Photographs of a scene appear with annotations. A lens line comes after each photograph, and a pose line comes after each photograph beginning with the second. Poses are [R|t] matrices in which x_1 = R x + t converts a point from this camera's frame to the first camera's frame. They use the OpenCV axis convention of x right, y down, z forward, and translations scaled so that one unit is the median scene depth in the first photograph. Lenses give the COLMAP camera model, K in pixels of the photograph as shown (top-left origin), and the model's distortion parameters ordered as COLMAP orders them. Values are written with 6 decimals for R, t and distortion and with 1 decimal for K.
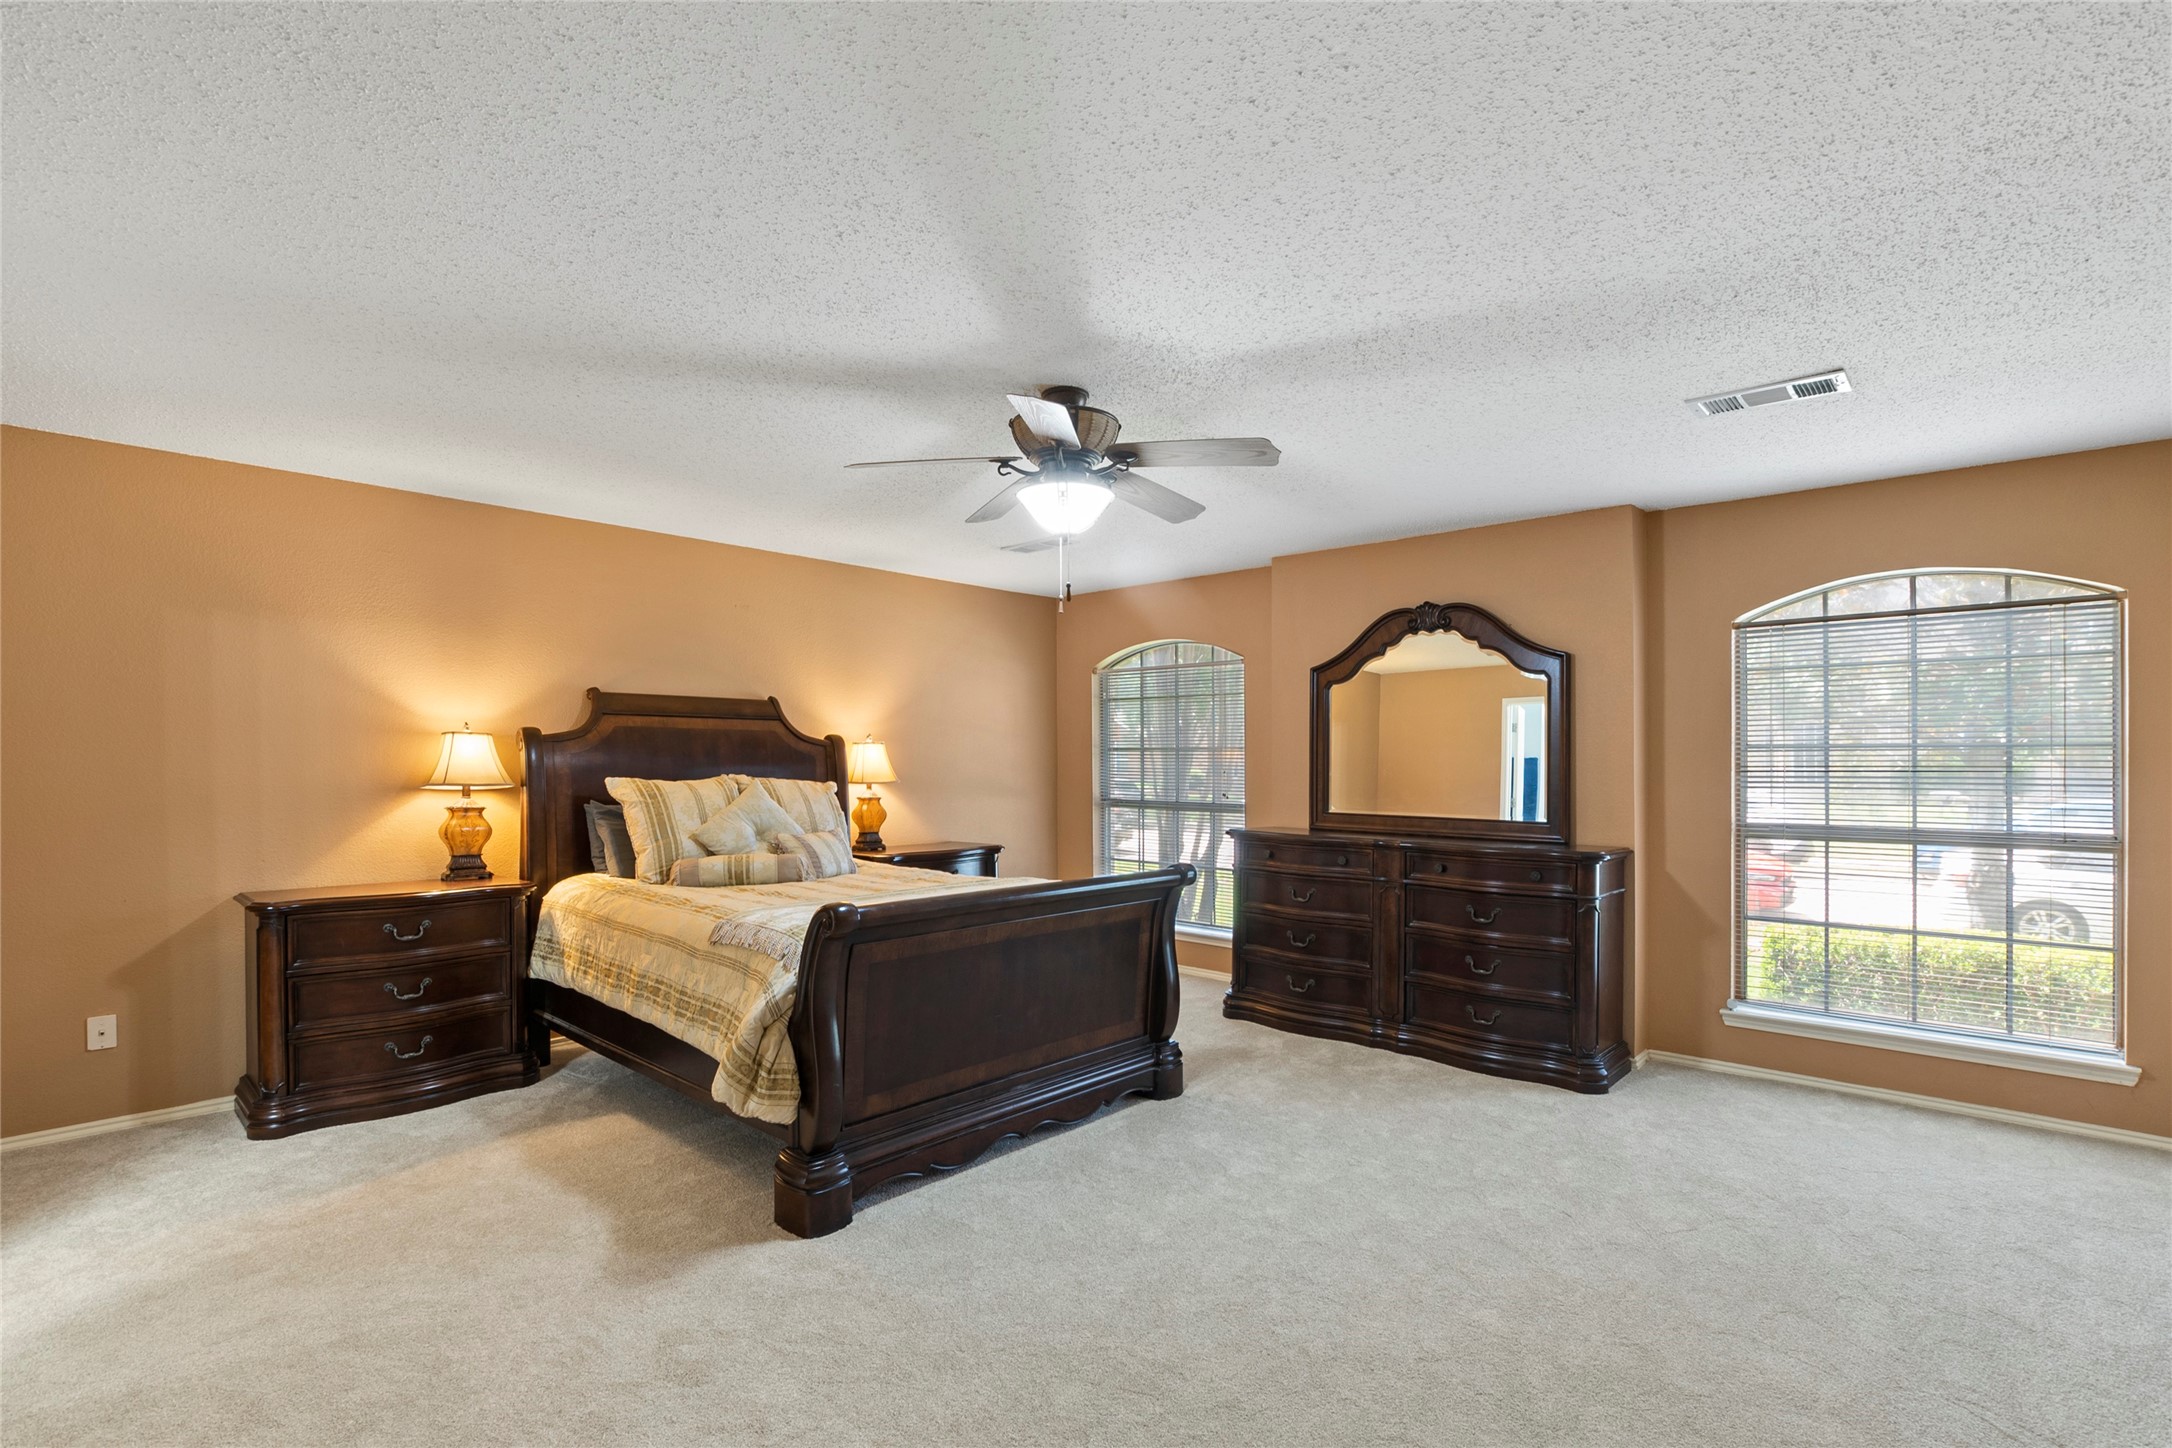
lens RADIAL K [[990.9, 0, 1089.7], [0, 990.9, 748.7], [0, 0, 1]] dist [-0.013484, 0.000177]
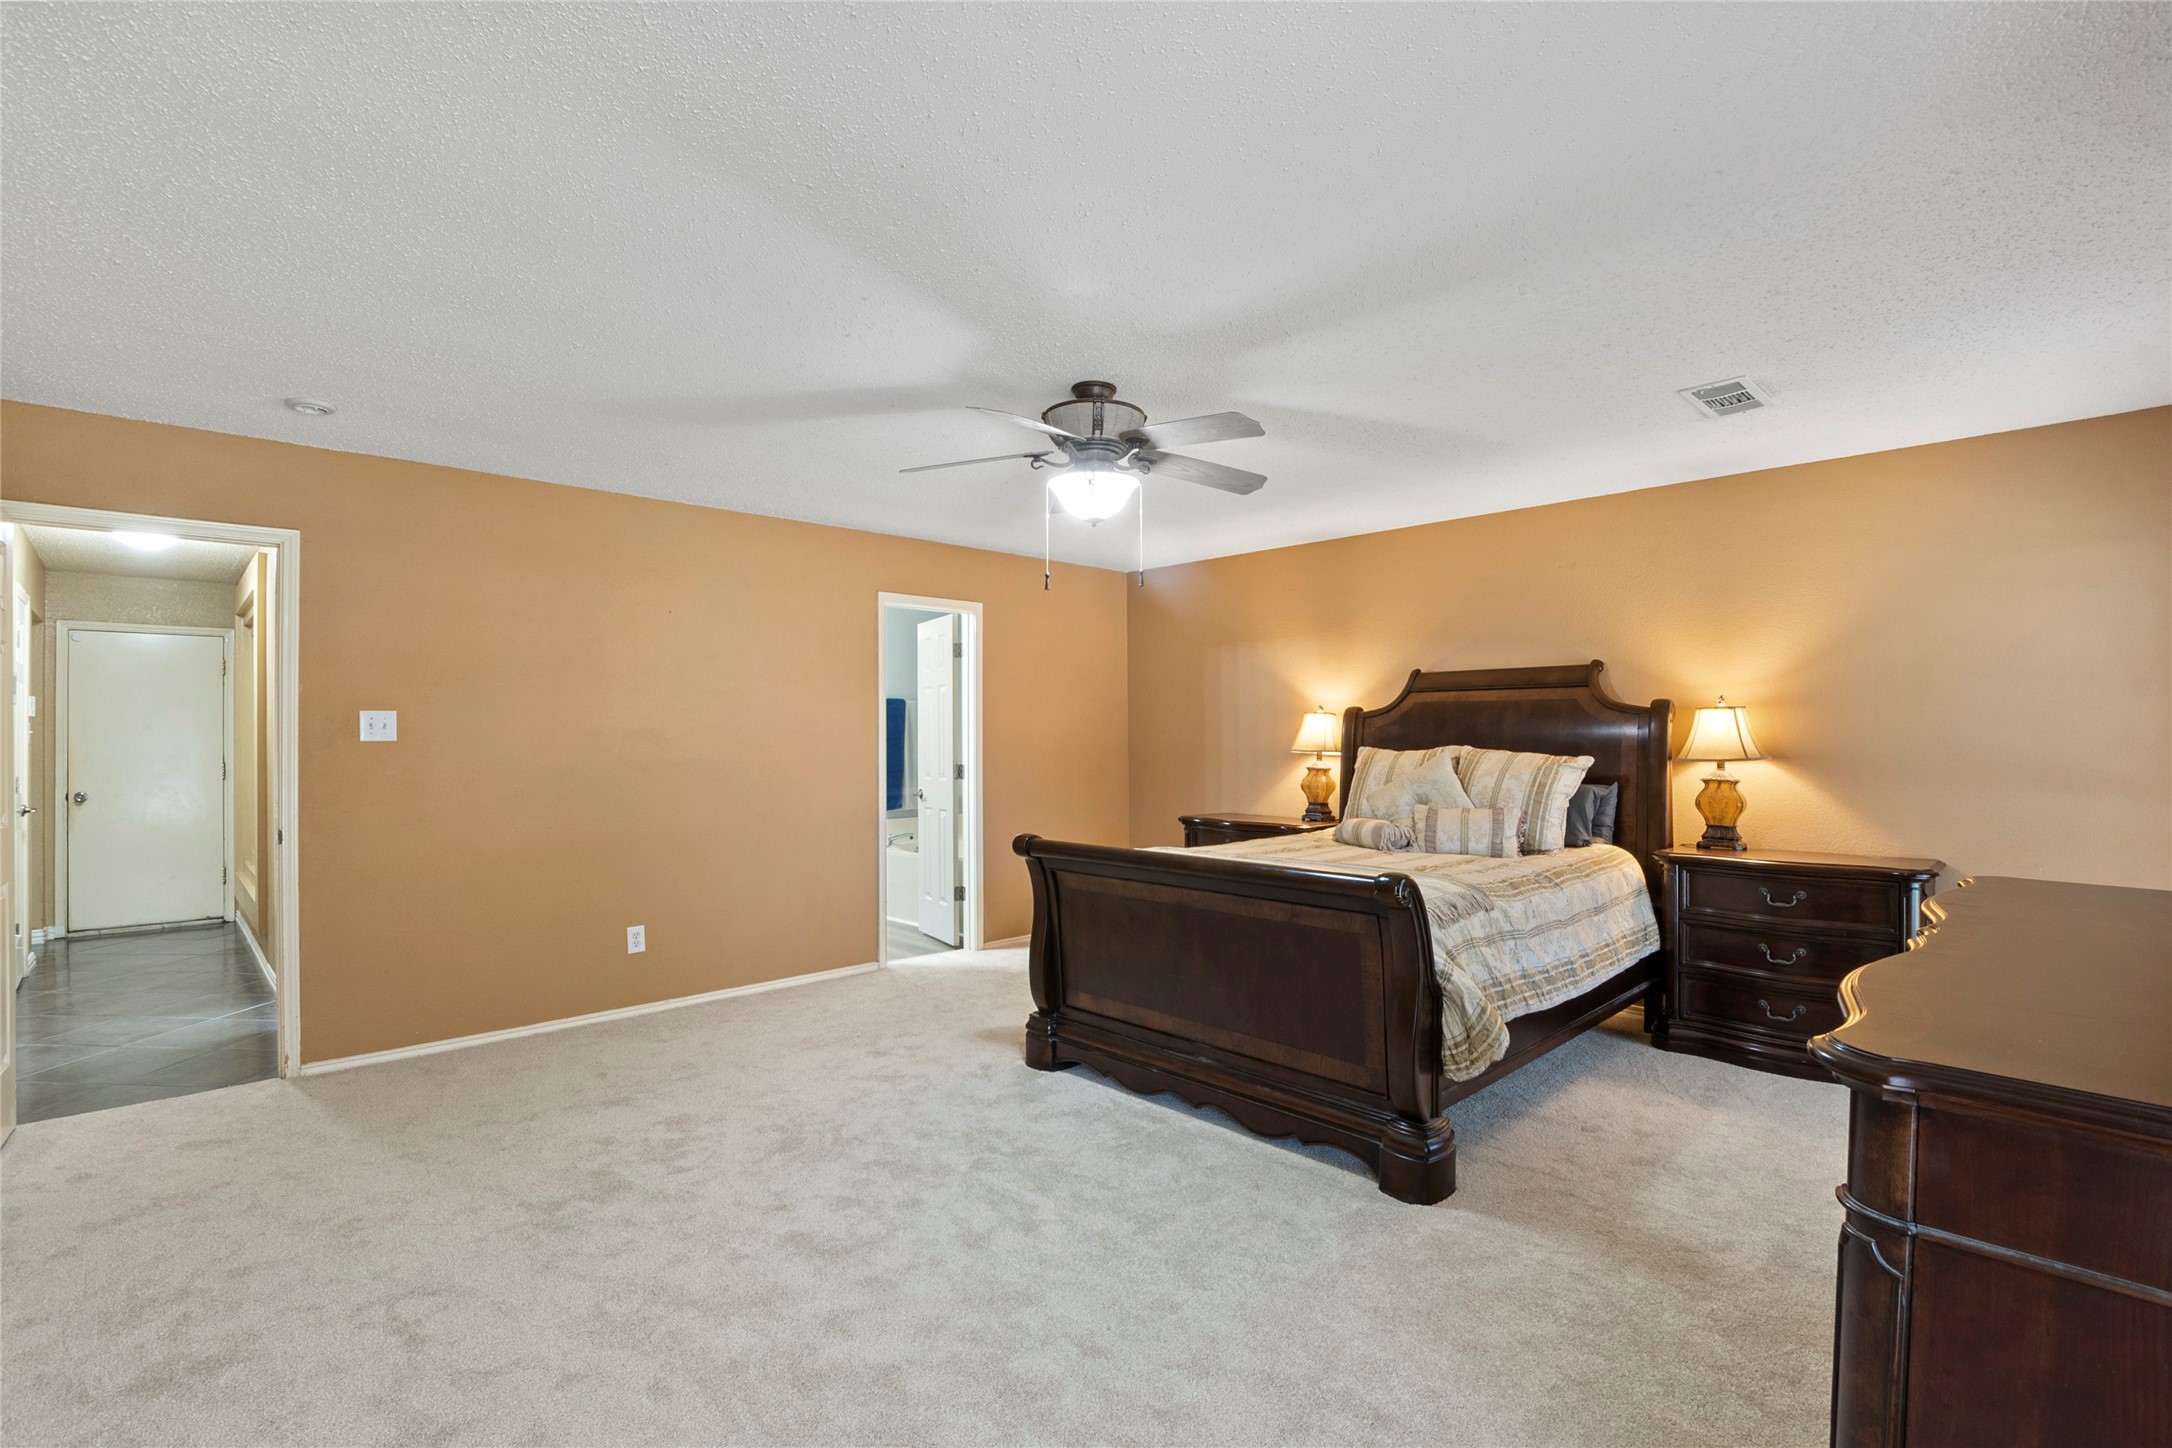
lens RADIAL K [[990.9, 0, 1089.7], [0, 990.9, 748.7], [0, 0, 1]] dist [-0.013484, 0.000177]
pose [[-0.040471, 0.010616, -0.999124, 0.625071], [0.017817, 0.999792, 0.009901, 0.011143], [0.999022, -0.017400, -0.040651, 0.625850]]
